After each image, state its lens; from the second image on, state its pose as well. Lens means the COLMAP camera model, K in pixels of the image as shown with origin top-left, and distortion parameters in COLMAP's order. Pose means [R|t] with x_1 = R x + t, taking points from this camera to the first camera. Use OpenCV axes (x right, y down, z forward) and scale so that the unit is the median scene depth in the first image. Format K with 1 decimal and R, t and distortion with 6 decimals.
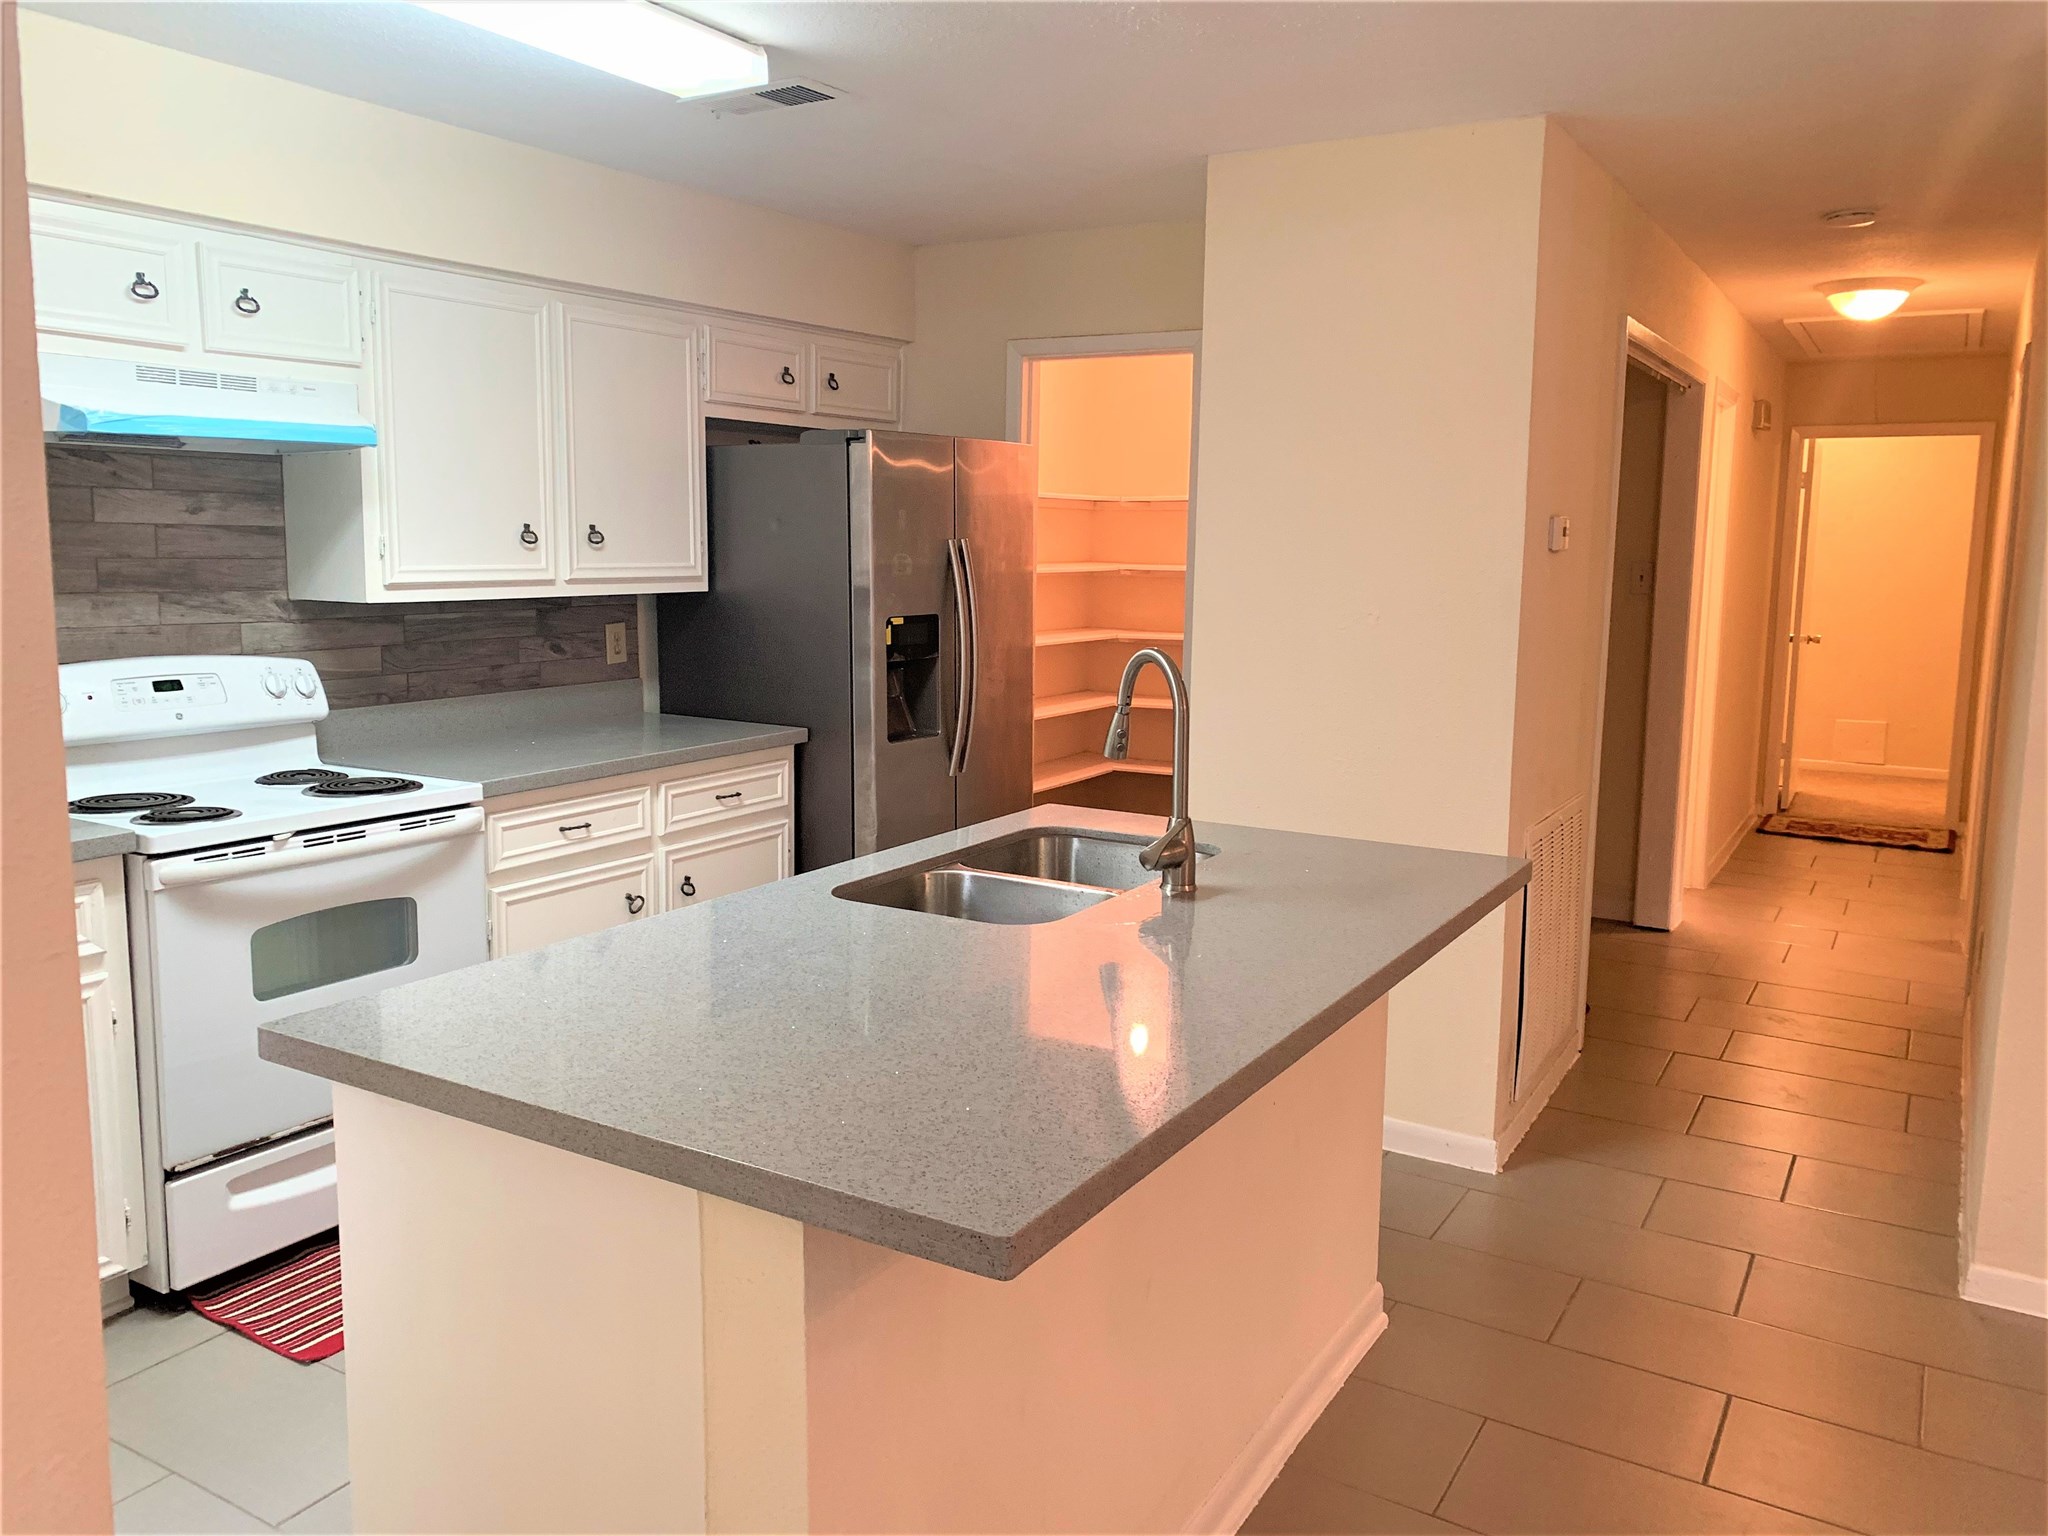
lens RADIAL K [[1551.2, 0, 1030.7], [0, 1551.2, 756.7], [0, 0, 1]] dist [0.036789, -0.036605]
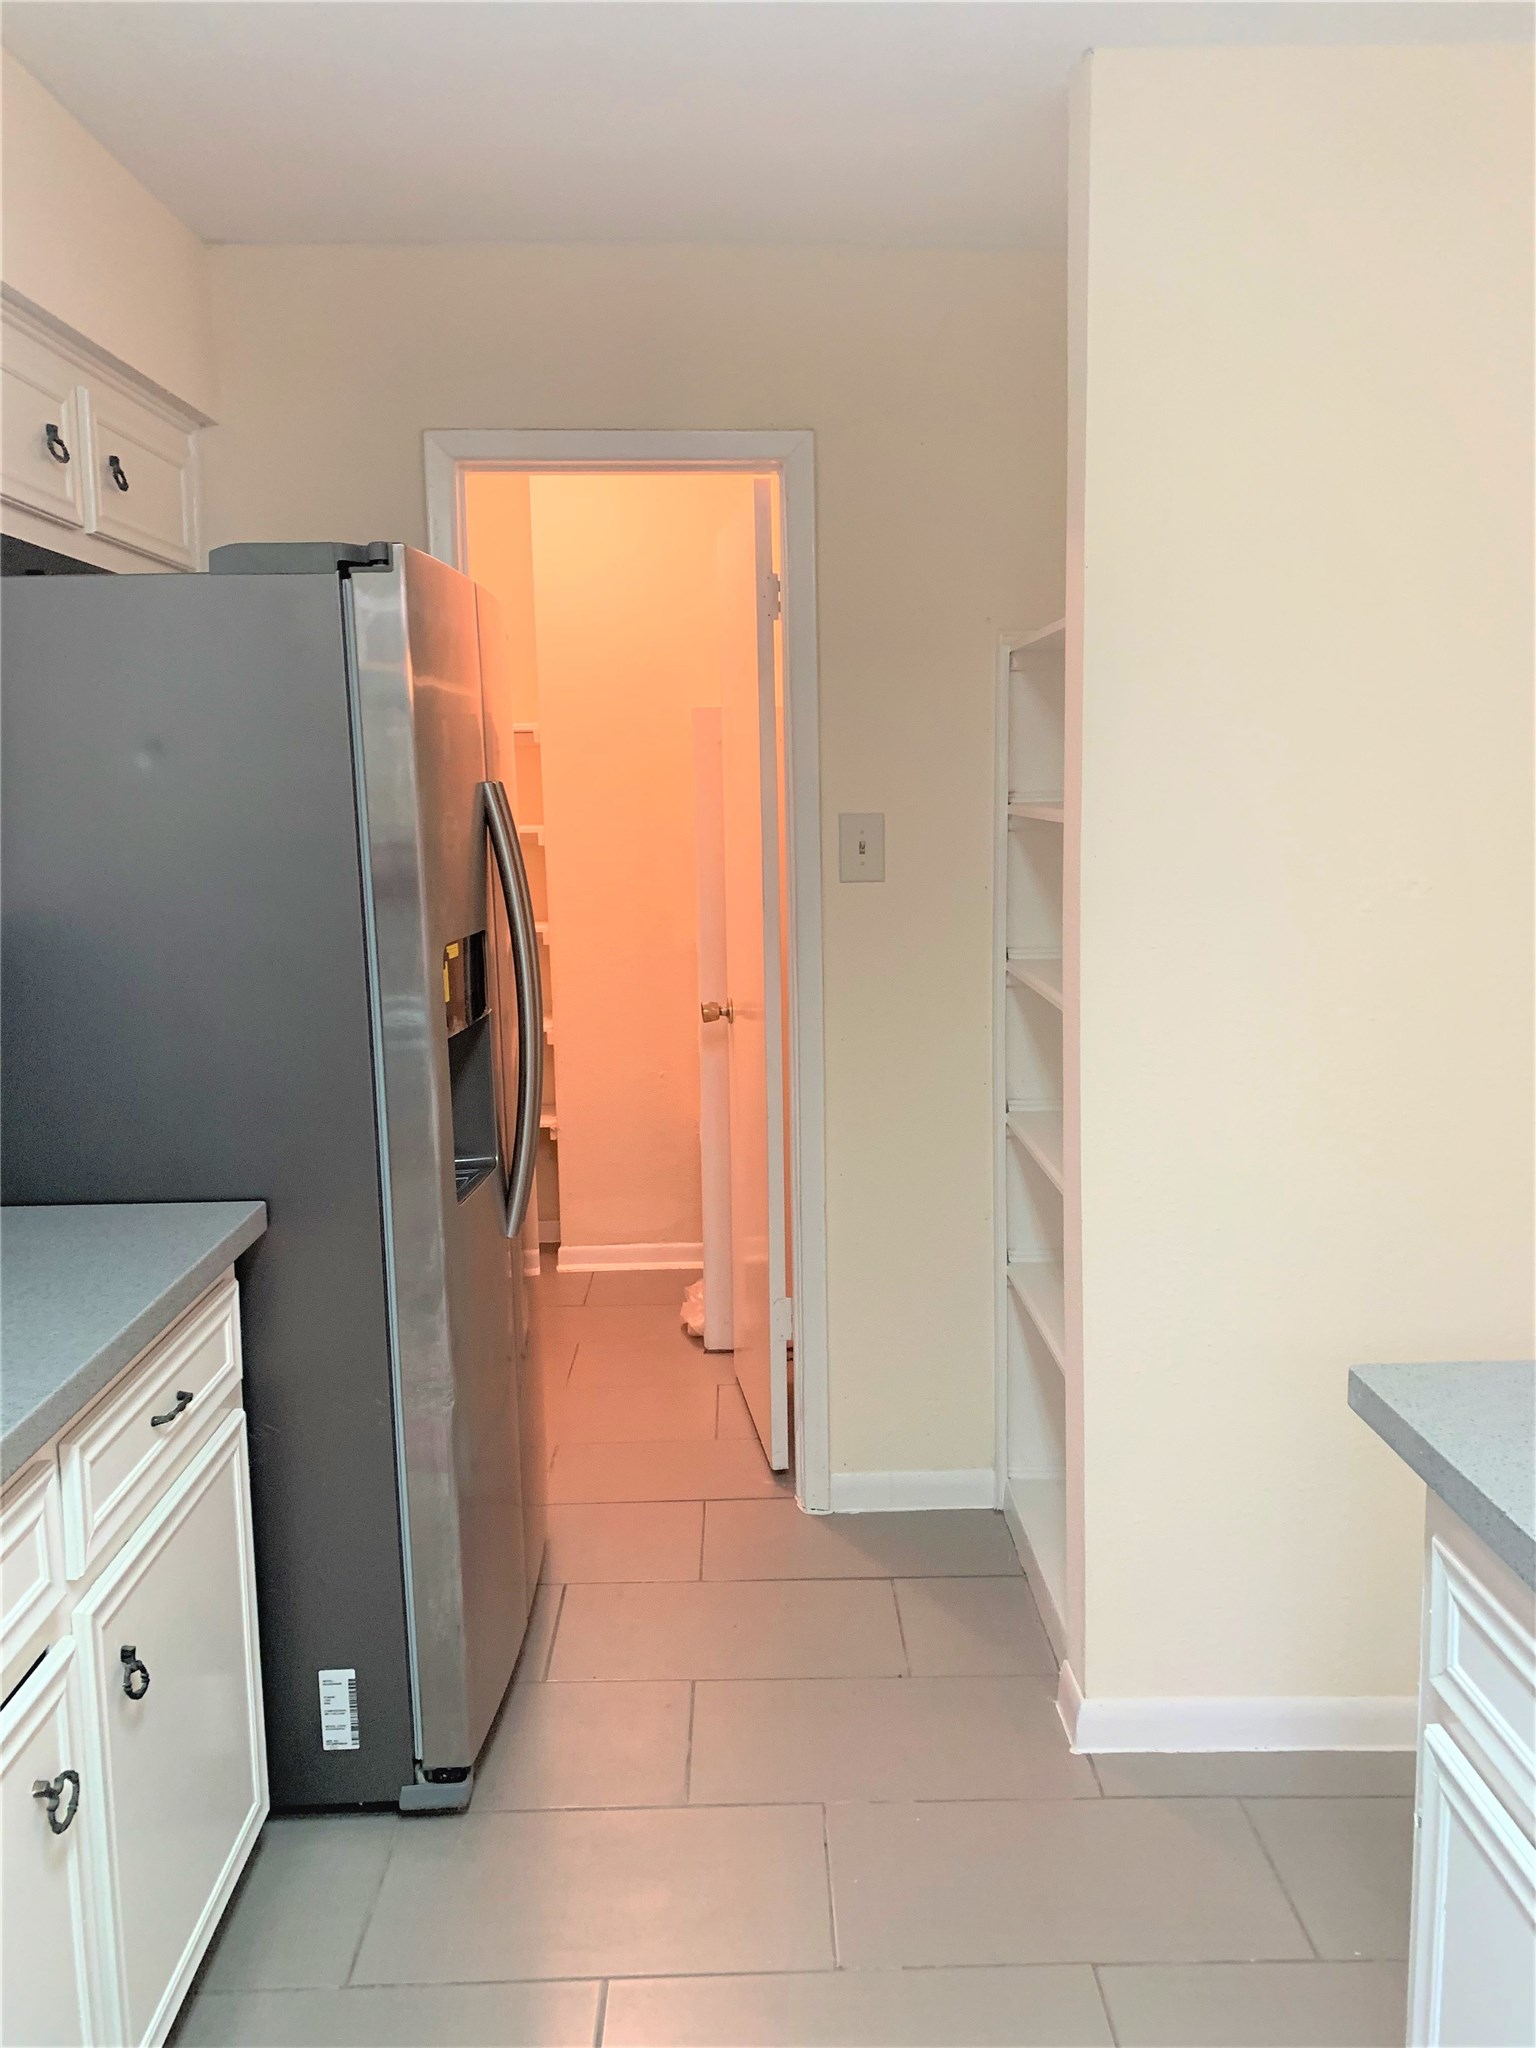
lens RADIAL K [[1551.2, 0, 766.0], [0, 1551.2, 1004.8], [0, 0, 1]] dist [0.036789, -0.036605]
pose [[0.845588, -0.104185, 0.523571, -0.274516], [0.108958, 0.993808, 0.021785, -0.075562], [-0.522599, 0.038626, 0.851703, 0.573354]]
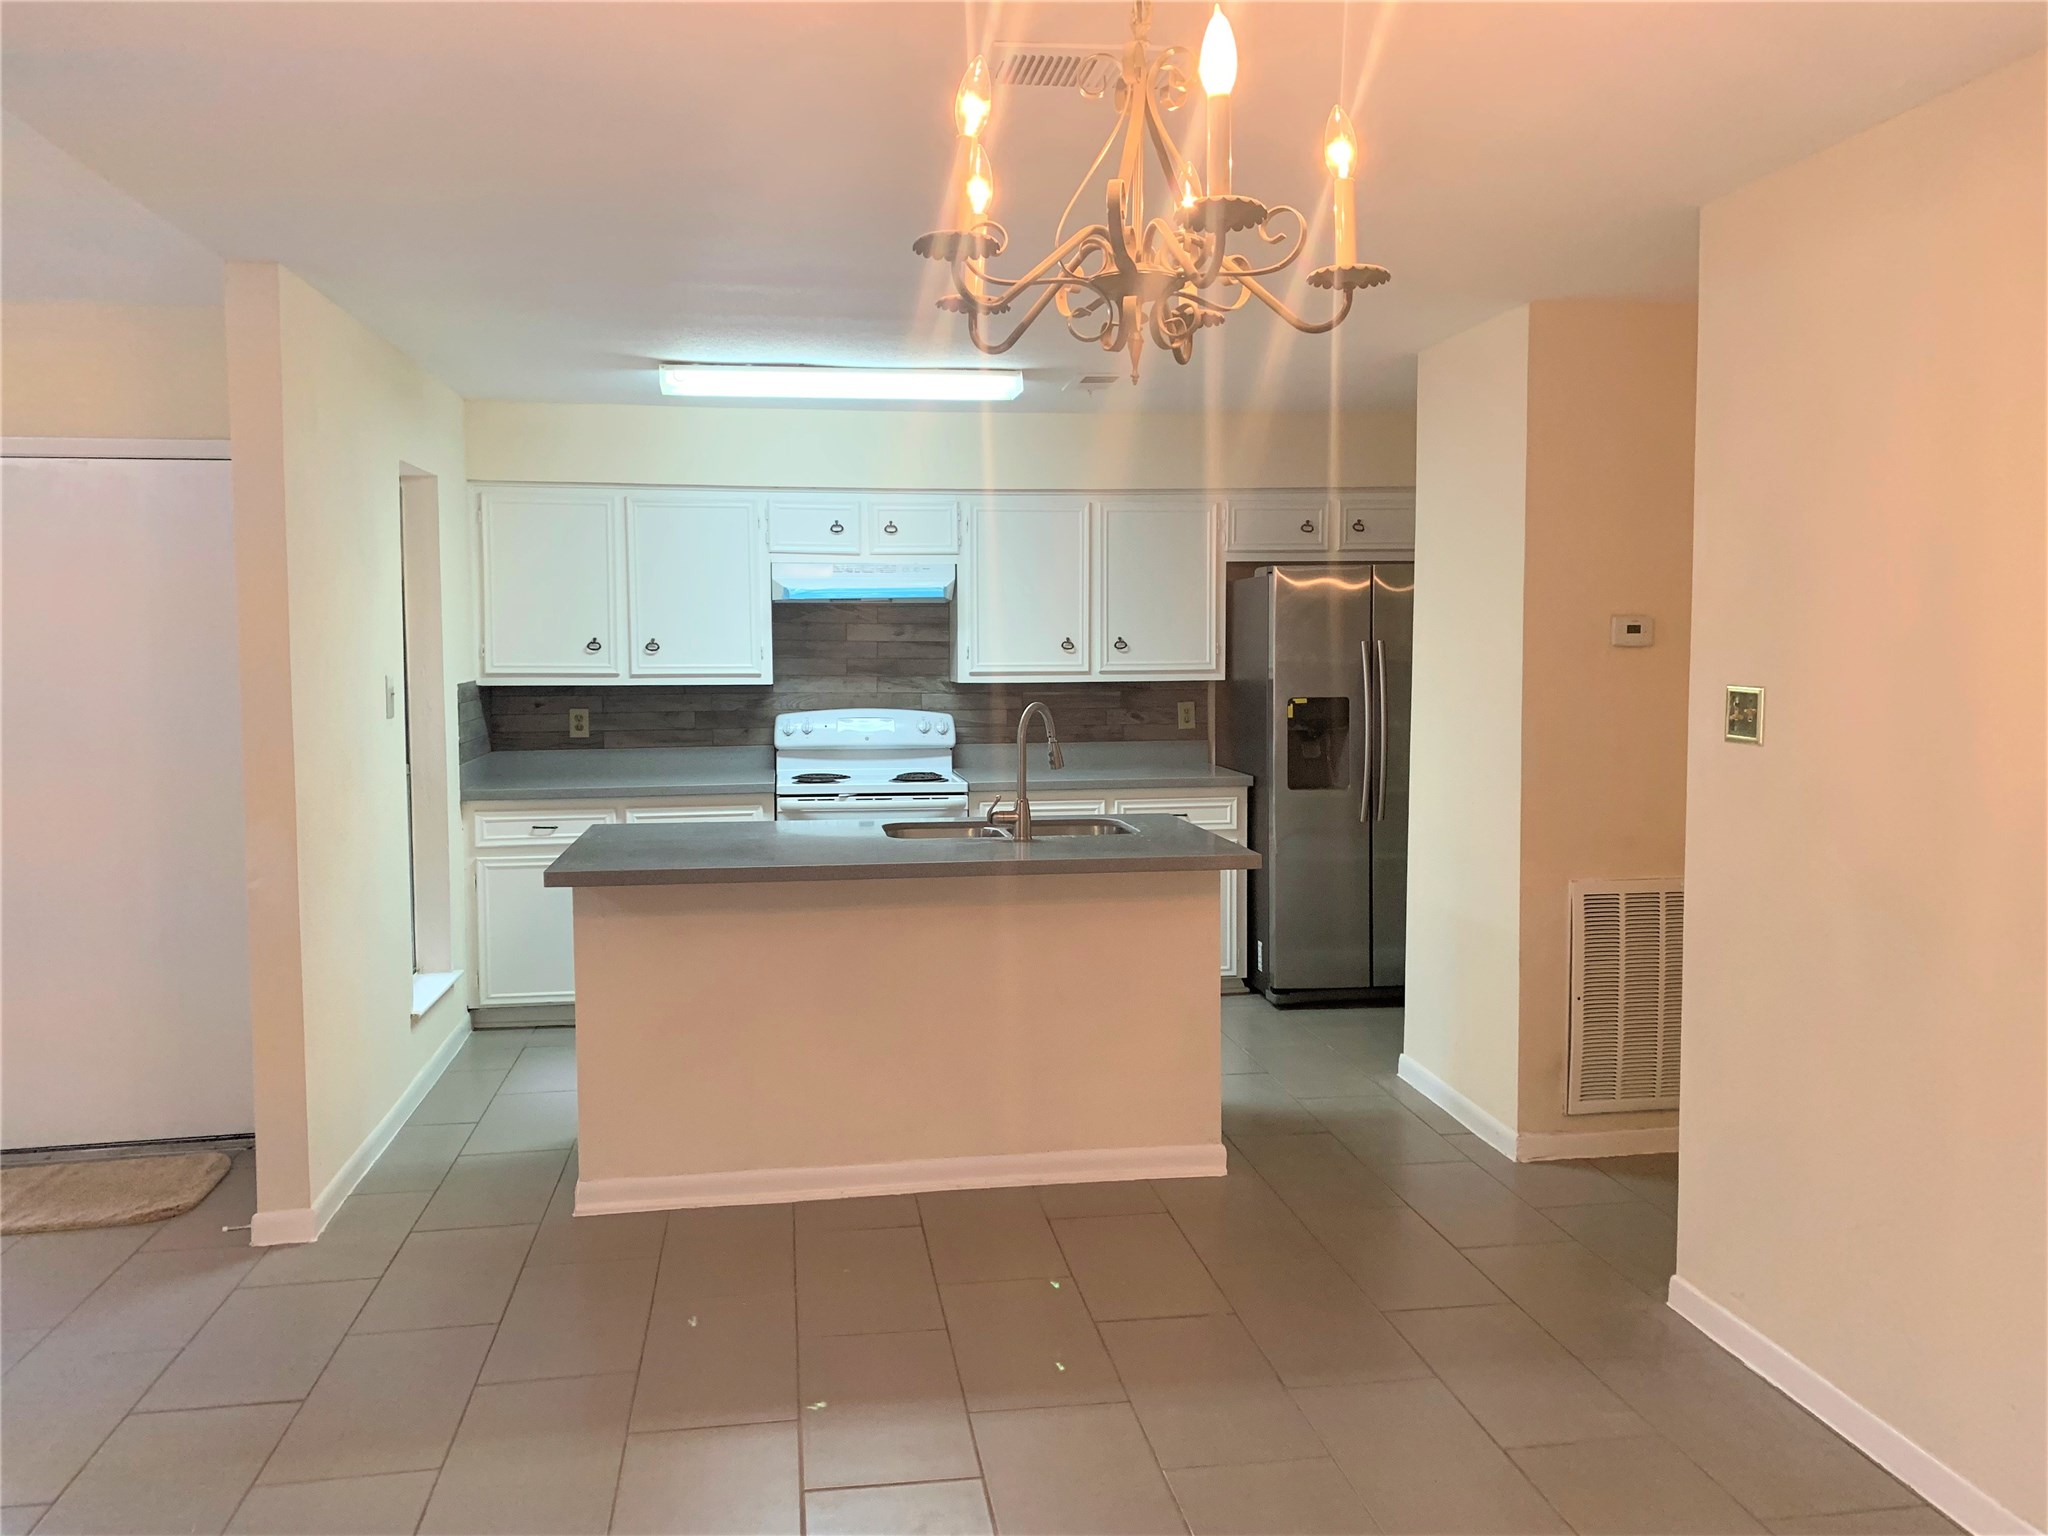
lens RADIAL K [[1551.2, 0, 1027.6], [0, 1551.2, 773.0], [0, 0, 1]] dist [0.036789, -0.036605]
pose [[0.640866, 0.048329, -0.766130, 0.874496], [-0.095960, 0.995232, -0.017489, 0.025498], [0.761632, 0.084726, 0.642447, -0.072731]]
